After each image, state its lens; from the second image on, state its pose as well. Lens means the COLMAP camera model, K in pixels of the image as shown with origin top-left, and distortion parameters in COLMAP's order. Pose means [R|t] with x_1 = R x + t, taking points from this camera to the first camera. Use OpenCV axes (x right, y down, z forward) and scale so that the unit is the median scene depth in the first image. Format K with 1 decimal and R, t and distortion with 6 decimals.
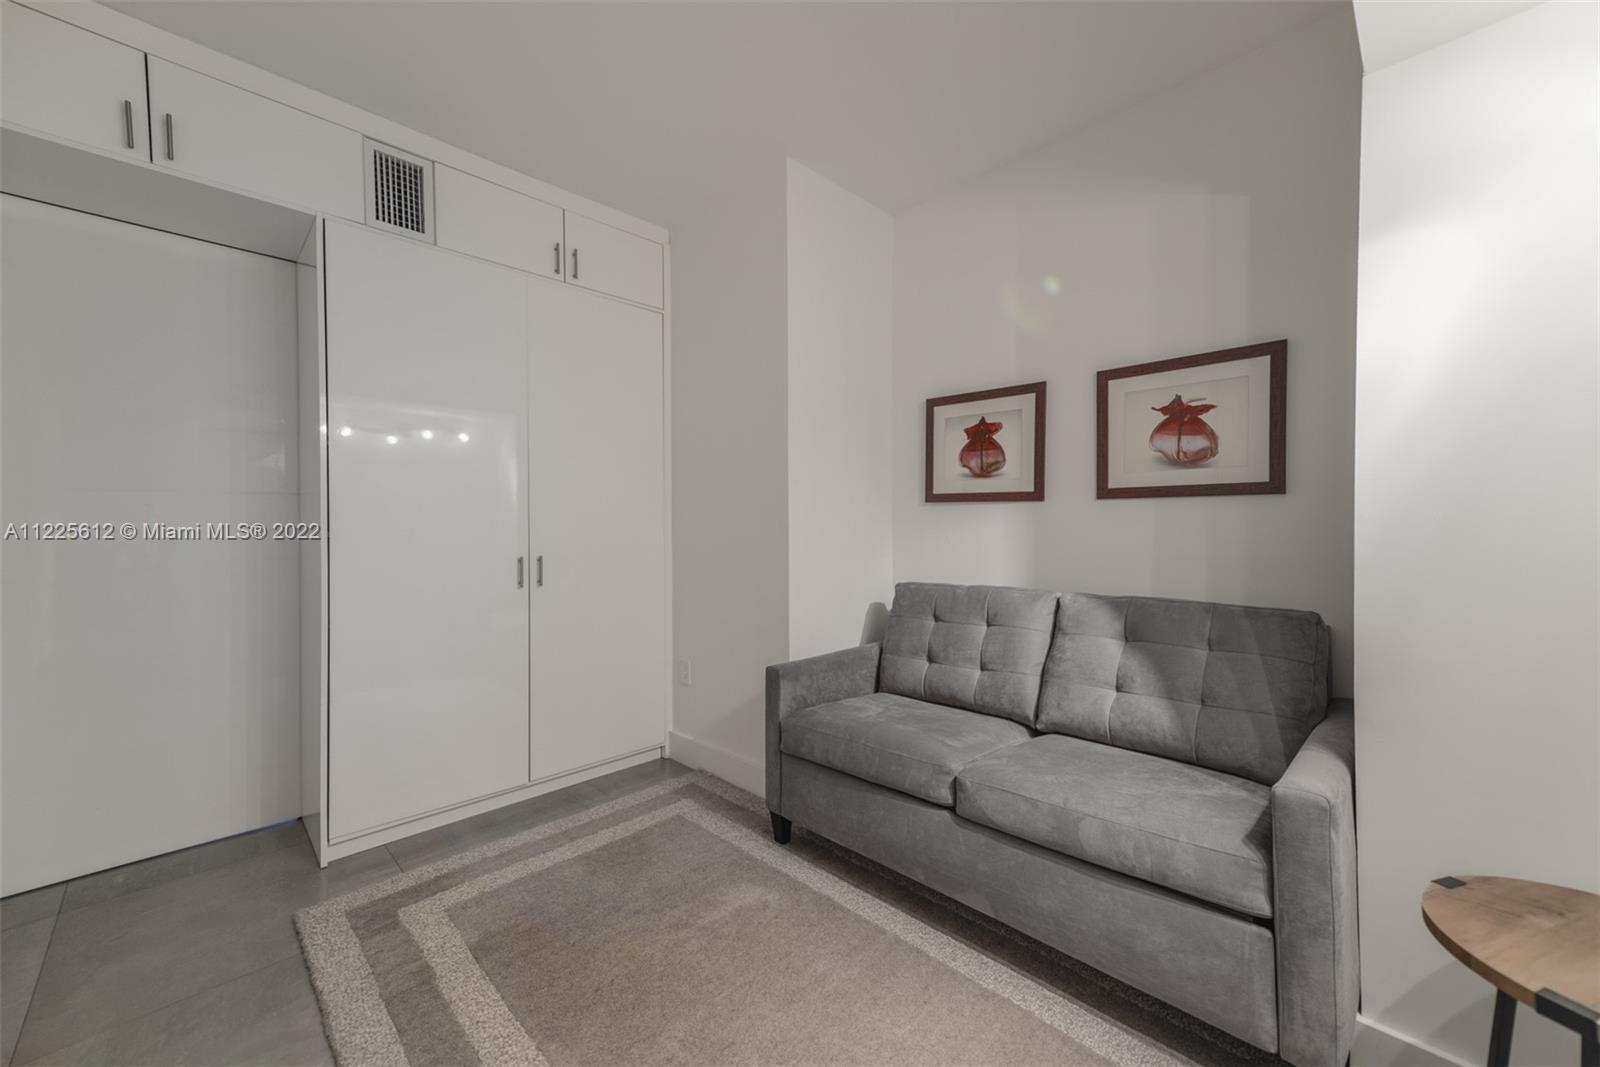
lens RADIAL K [[619.2, 0, 787.8], [0, 619.2, 532.5], [0, 0, 1]] dist [0.020276, 0.000034]
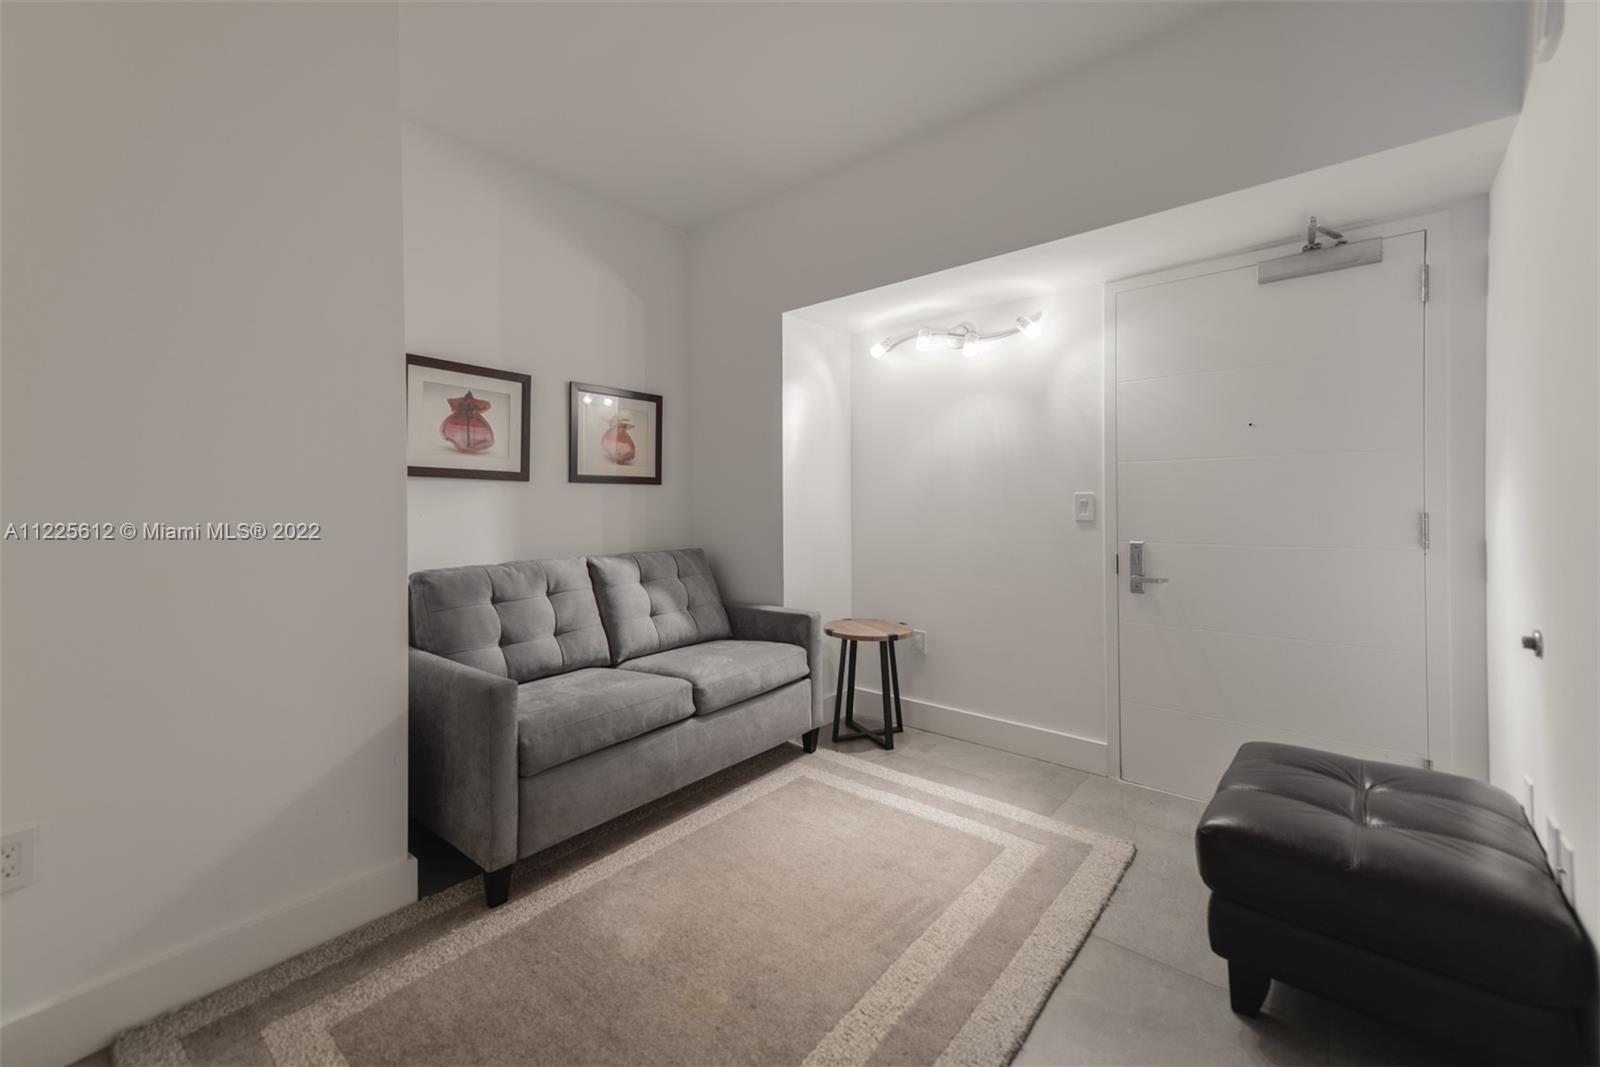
lens RADIAL K [[638.0, 0, 794.4], [0, 638.0, 498.7], [0, 0, 1]] dist [0.033481, 0.000085]
pose [[-0.085434, 0.005571, 0.996328, -0.773618], [0.009904, 0.999940, -0.004742, -0.009135], [-0.996295, 0.009462, -0.085484, 0.614187]]
